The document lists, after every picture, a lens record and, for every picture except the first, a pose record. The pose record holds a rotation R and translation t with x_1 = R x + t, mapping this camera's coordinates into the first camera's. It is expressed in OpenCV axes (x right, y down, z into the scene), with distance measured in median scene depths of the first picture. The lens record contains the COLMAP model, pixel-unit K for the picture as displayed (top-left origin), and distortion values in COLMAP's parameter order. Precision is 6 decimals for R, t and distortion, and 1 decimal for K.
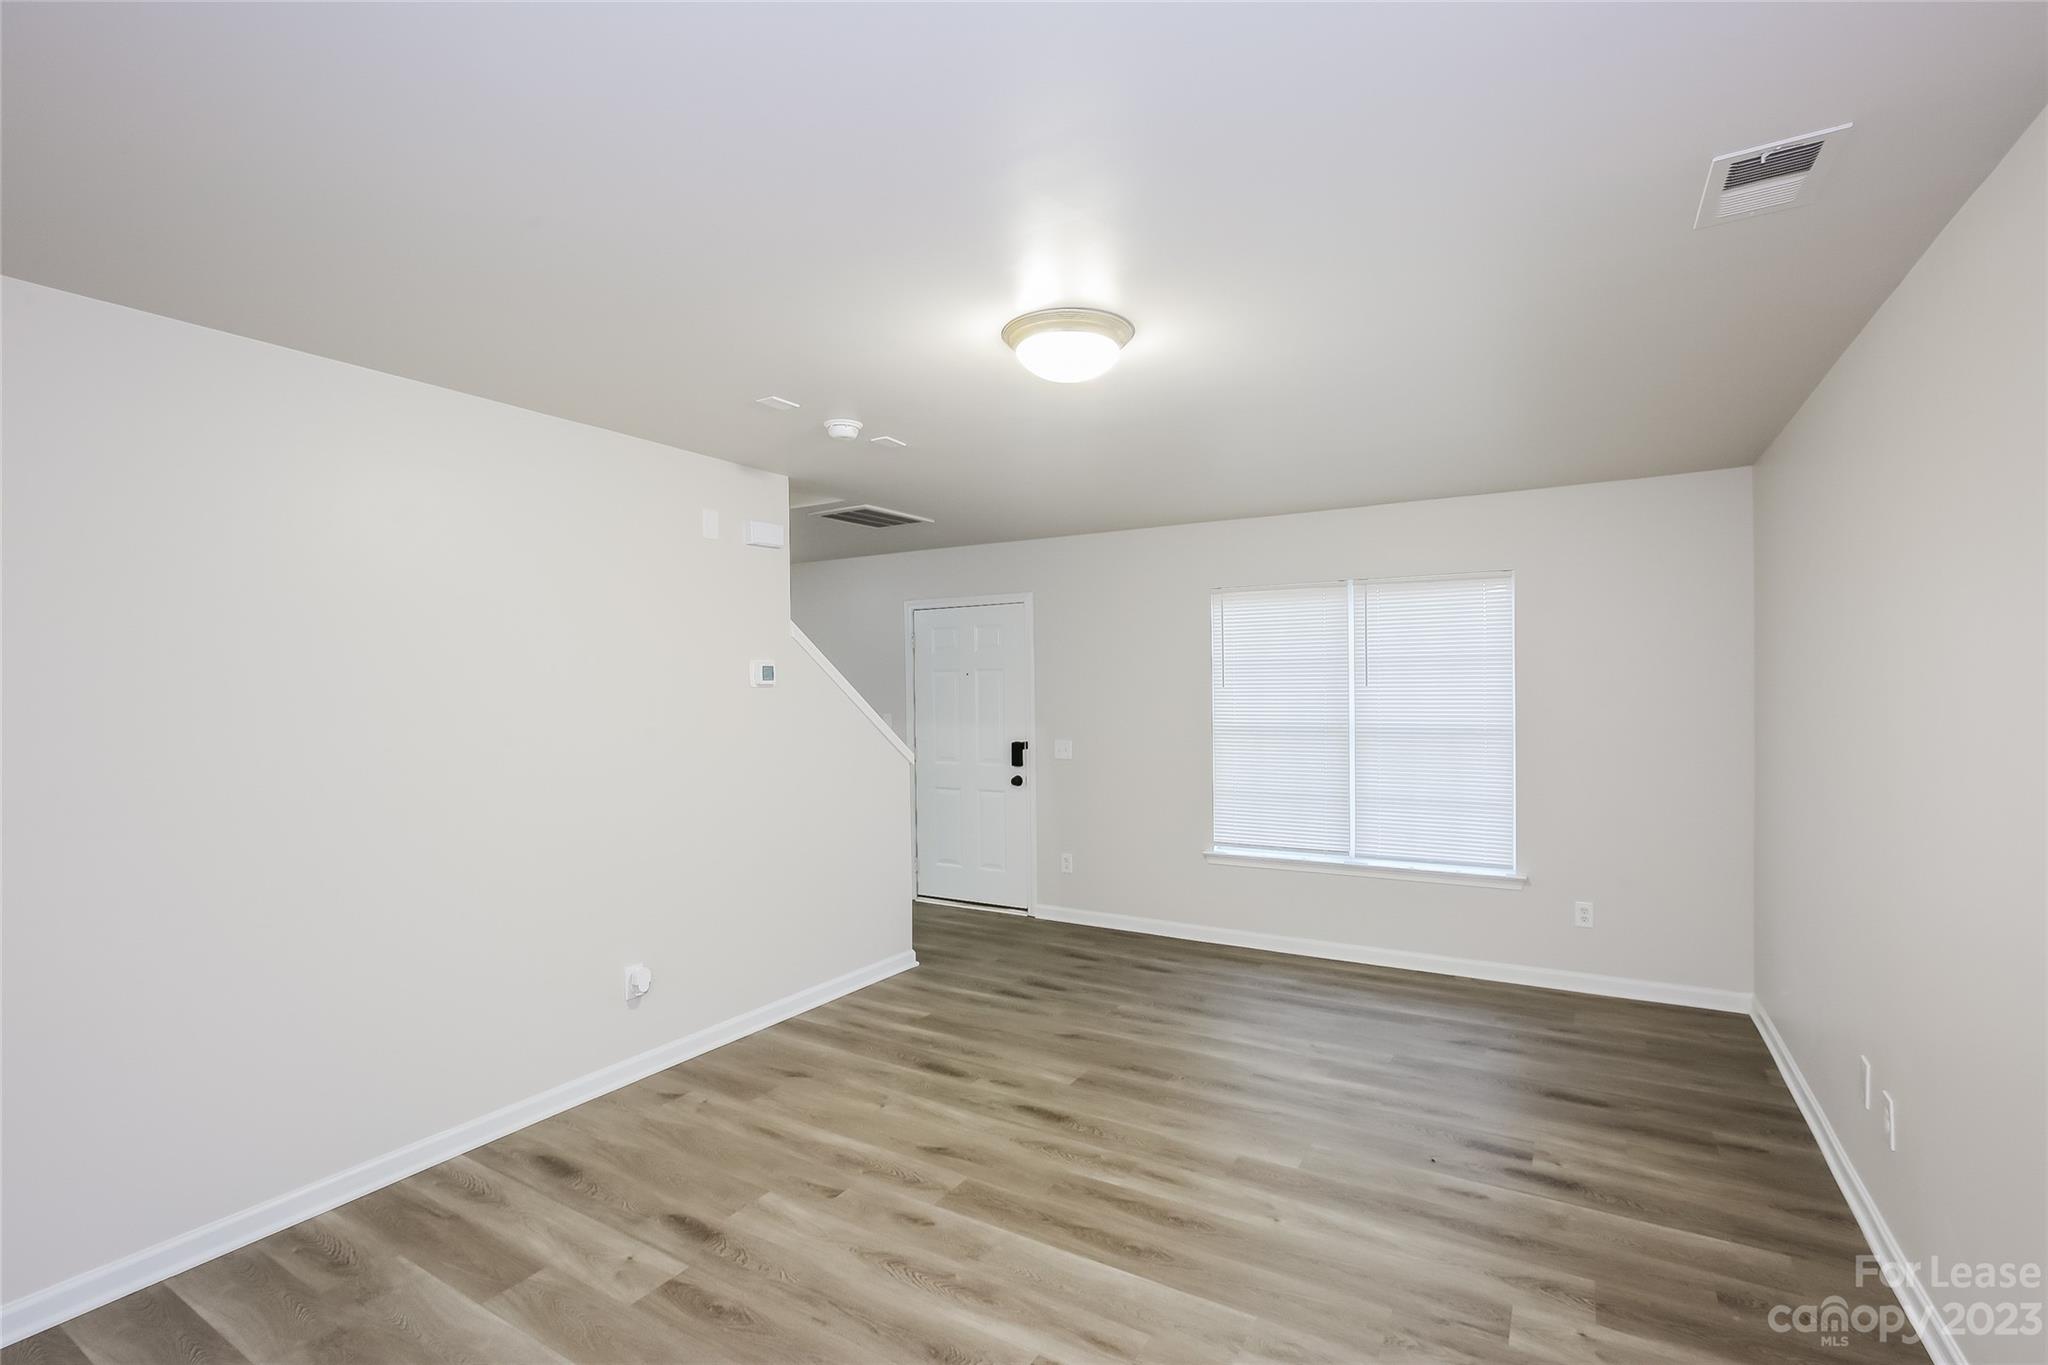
lens RADIAL K [[916.2, 0, 1028.2], [0, 916.2, 705.6], [0, 0, 1]] dist [-0.029429, 0.009023]
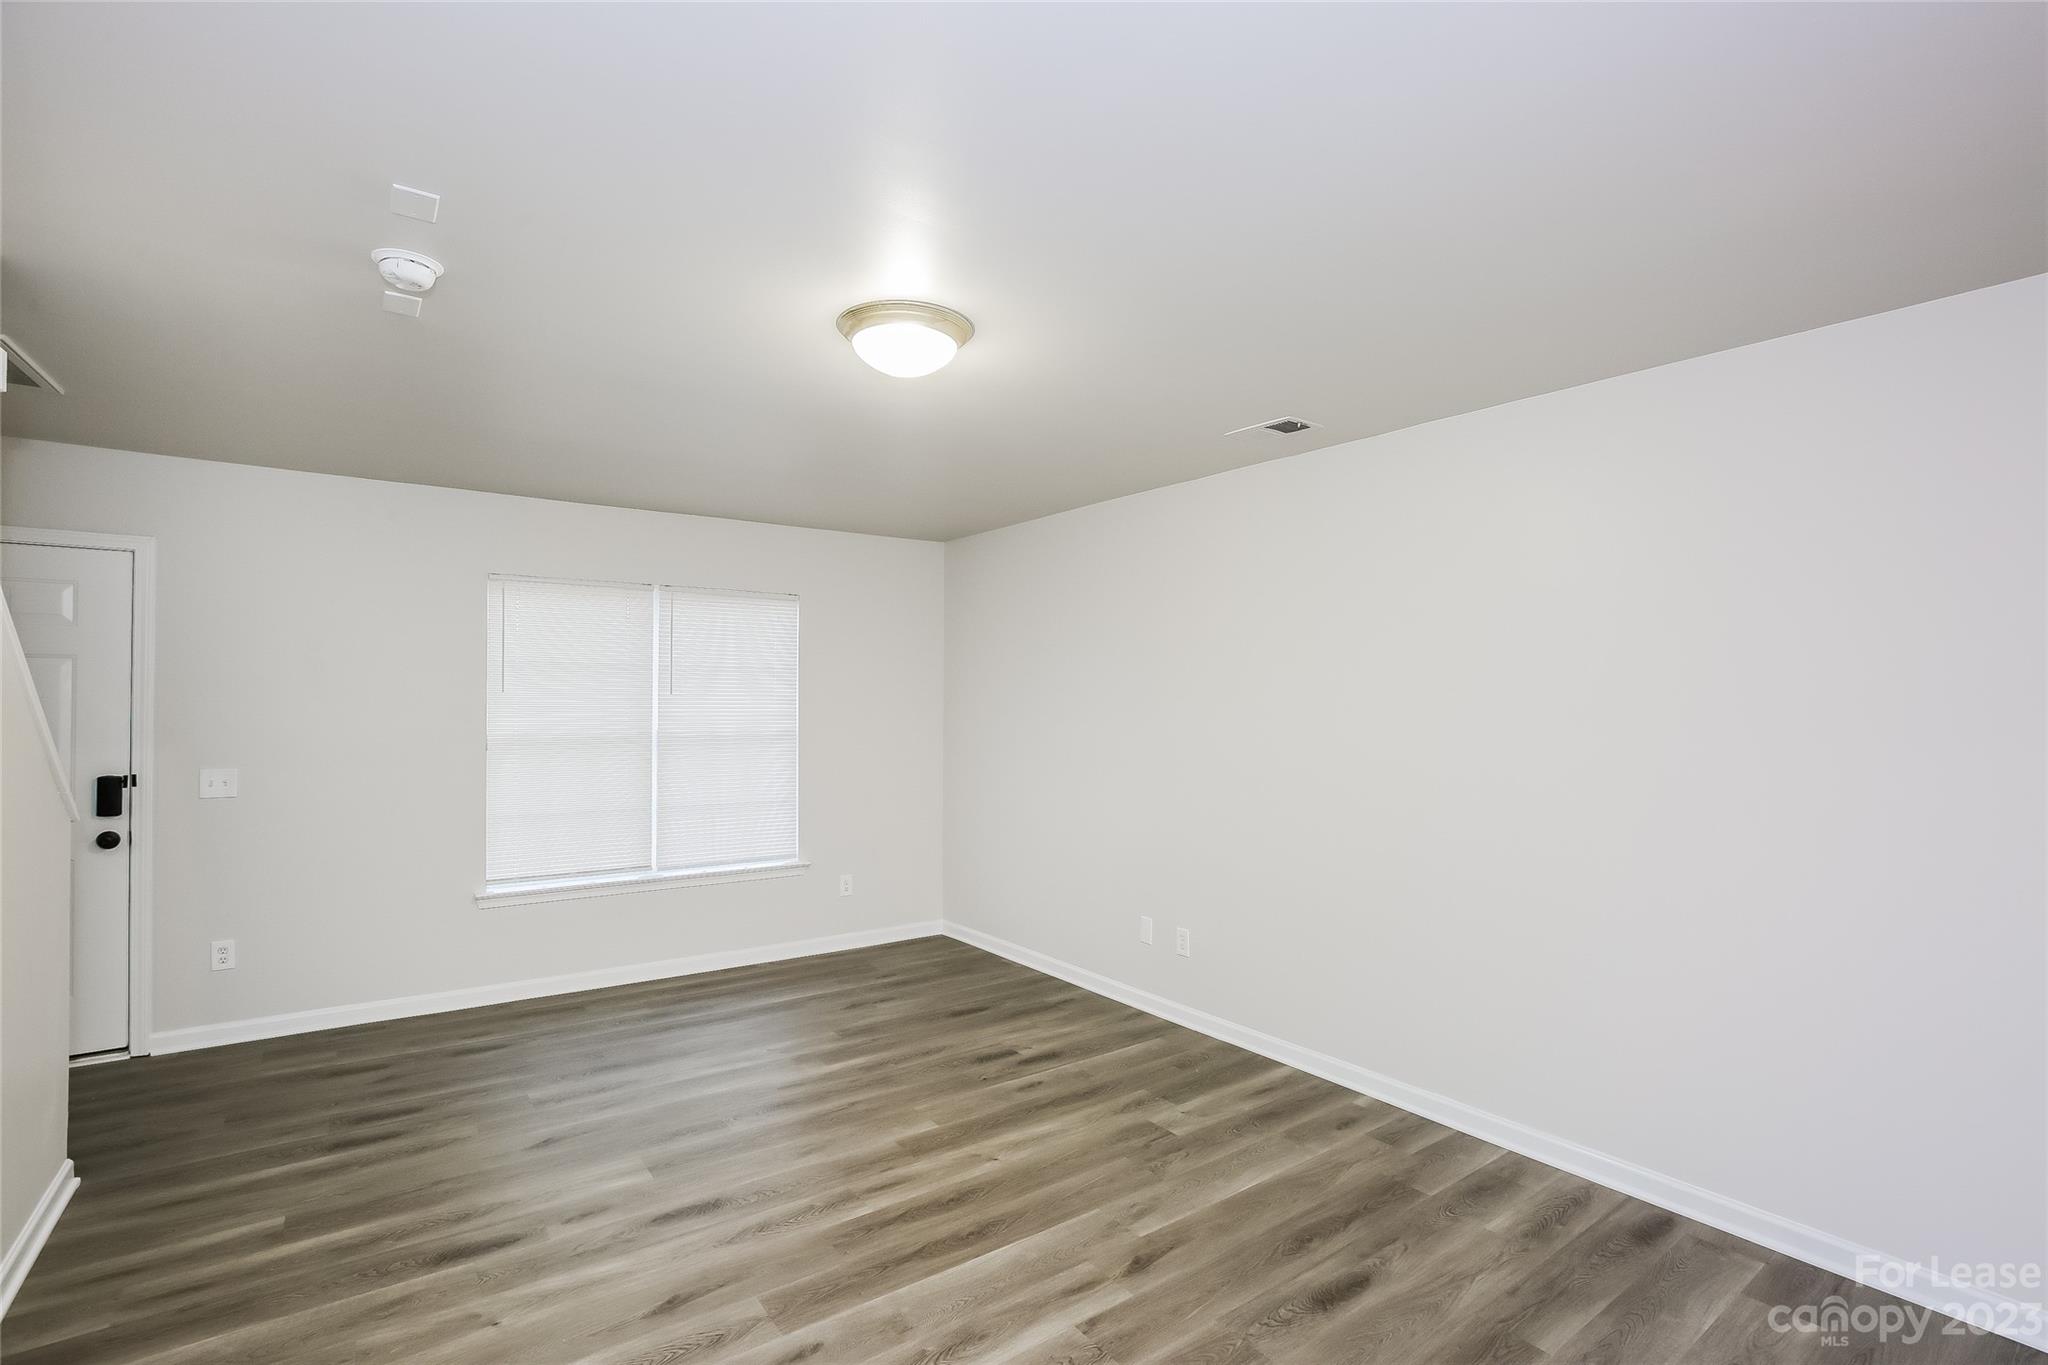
lens RADIAL K [[948.9, 0, 1024.0], [0, 948.9, 682.5], [0, 0, 1]] dist [-0.066143, 0.025792]
pose [[0.378630, 0.030371, 0.925050, -0.520941], [0.003928, 0.999400, -0.034420, 0.003555], [-0.925540, 0.016666, 0.378284, 0.322416]]
